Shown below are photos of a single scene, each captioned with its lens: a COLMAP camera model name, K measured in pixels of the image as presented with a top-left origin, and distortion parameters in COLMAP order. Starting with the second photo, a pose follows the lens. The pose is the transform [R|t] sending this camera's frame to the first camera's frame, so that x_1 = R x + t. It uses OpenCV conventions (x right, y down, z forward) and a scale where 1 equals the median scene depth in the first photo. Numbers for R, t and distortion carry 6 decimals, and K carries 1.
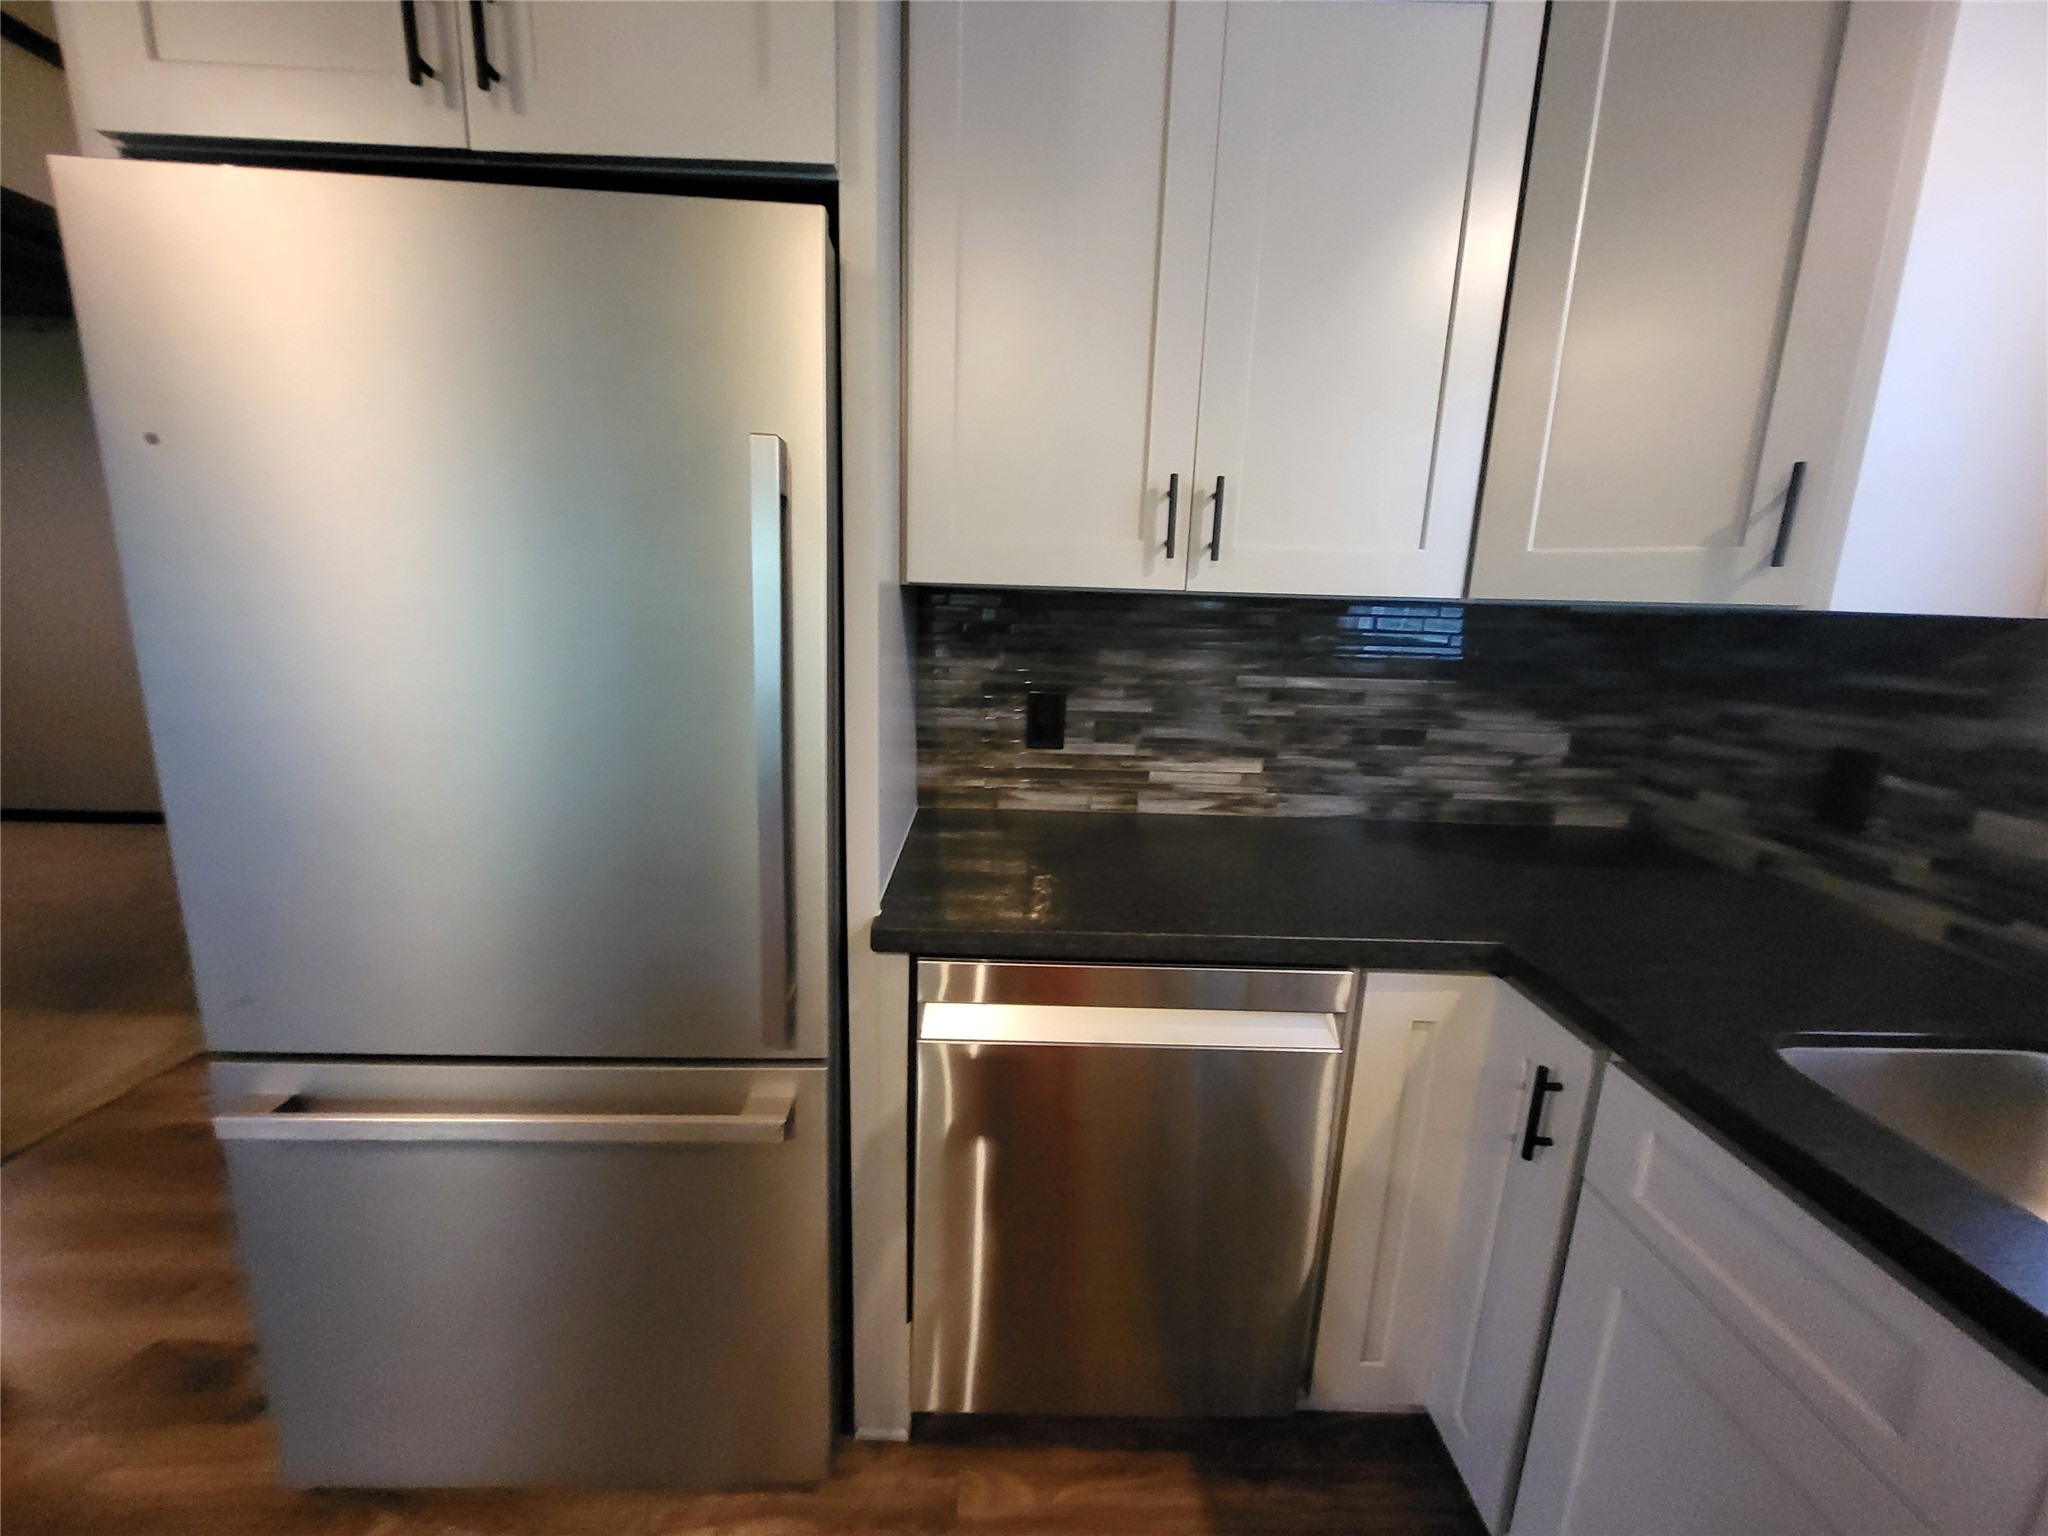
lens RADIAL K [[807.4, 0, 1009.6], [0, 807.4, 769.1], [0, 0, 1]] dist [-0.004300, -0.000237]
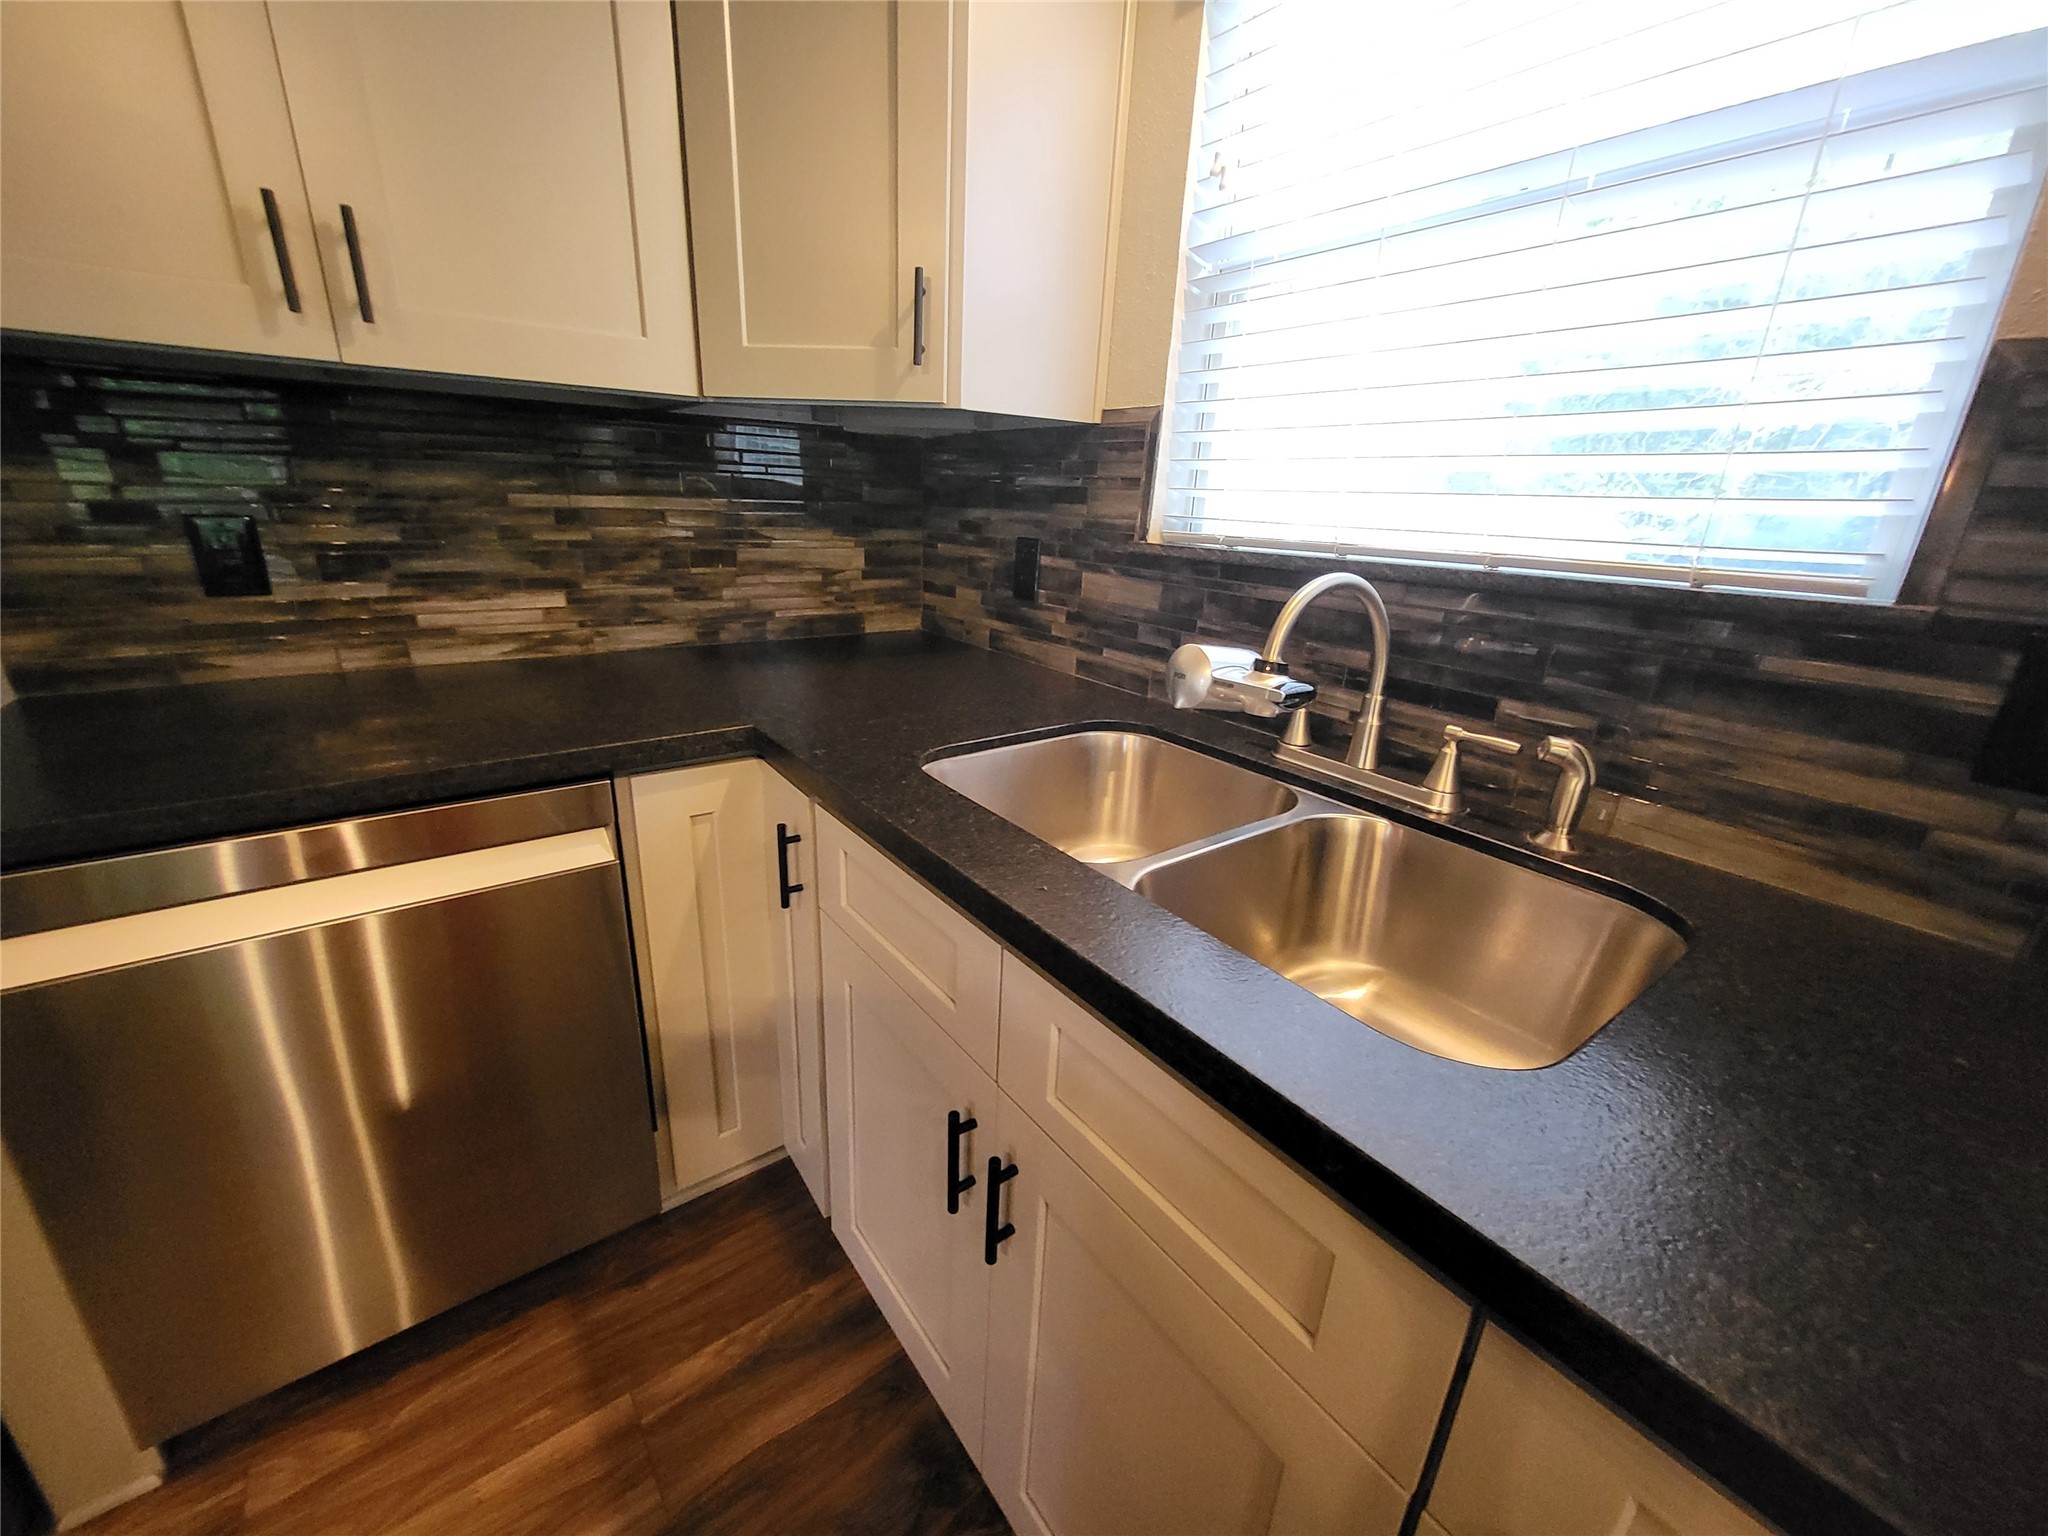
lens RADIAL K [[807.4, 0, 1014.9], [0, 807.4, 764.3], [0, 0, 1]] dist [-0.004300, -0.000237]
pose [[0.810496, -0.184910, 0.555792, 0.188499], [0.104526, 0.979292, 0.173381, 0.076708], [-0.576343, -0.082430, 0.813040, -0.046638]]
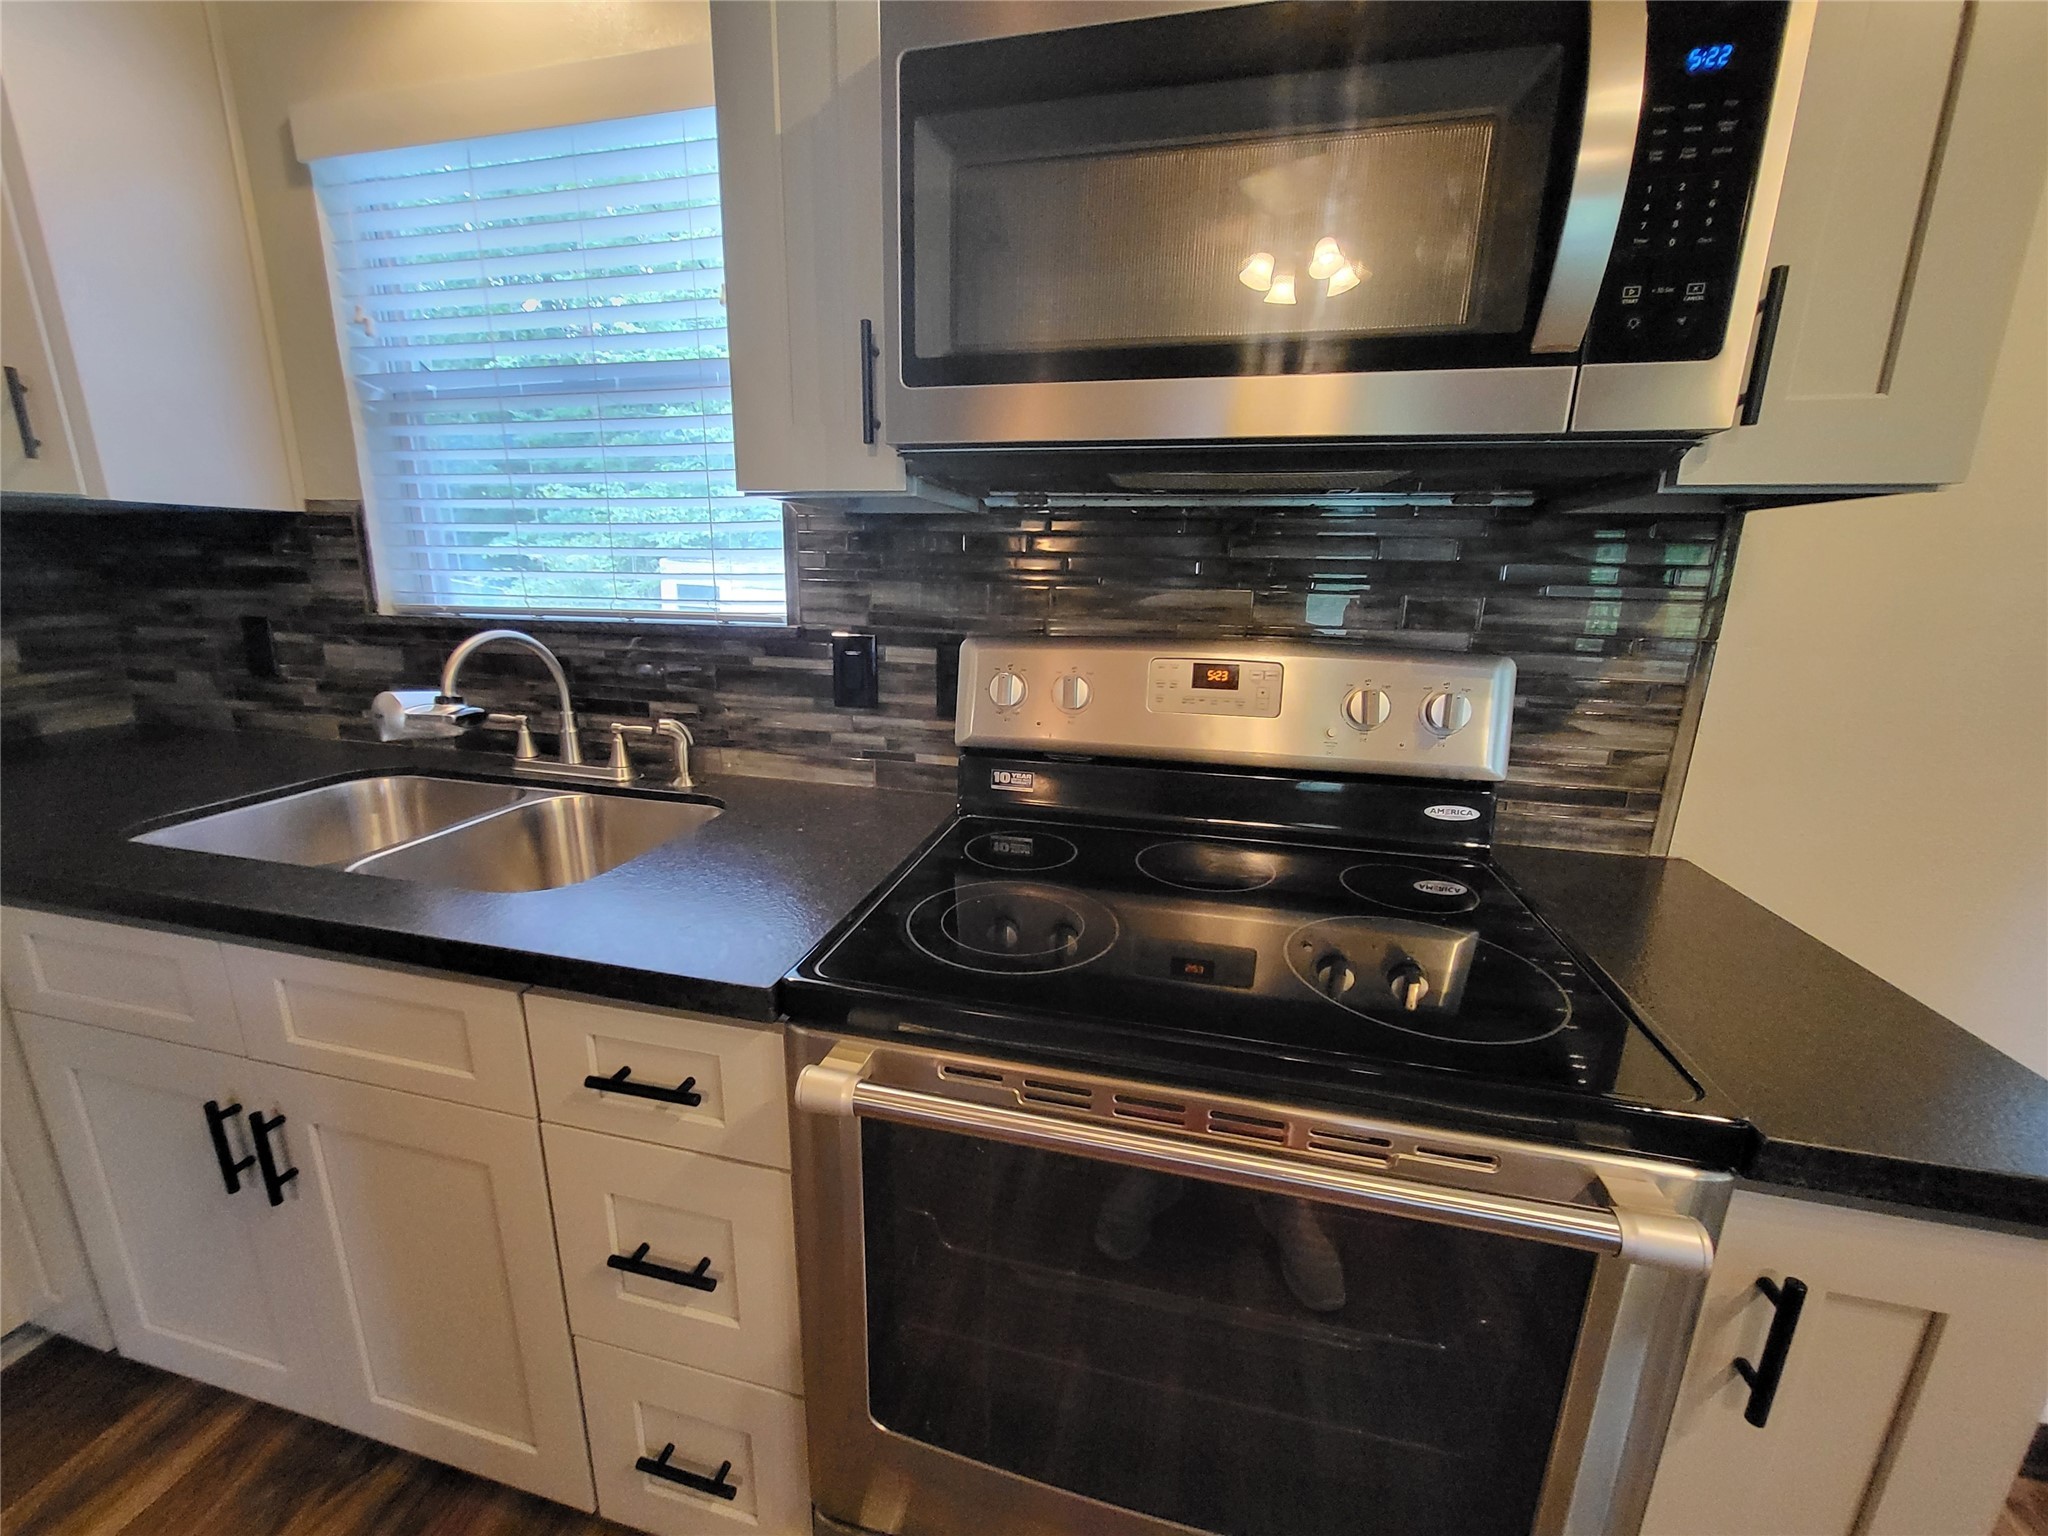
lens RADIAL K [[807.4, 0, 1028.6], [0, 807.4, 763.1], [0, 0, 1]] dist [-0.004300, -0.000237]
pose [[0.244942, -0.259709, 0.934106, 0.061289], [0.185777, 0.958175, 0.217686, 0.113323], [-0.951573, 0.120215, 0.282945, -0.392465]]
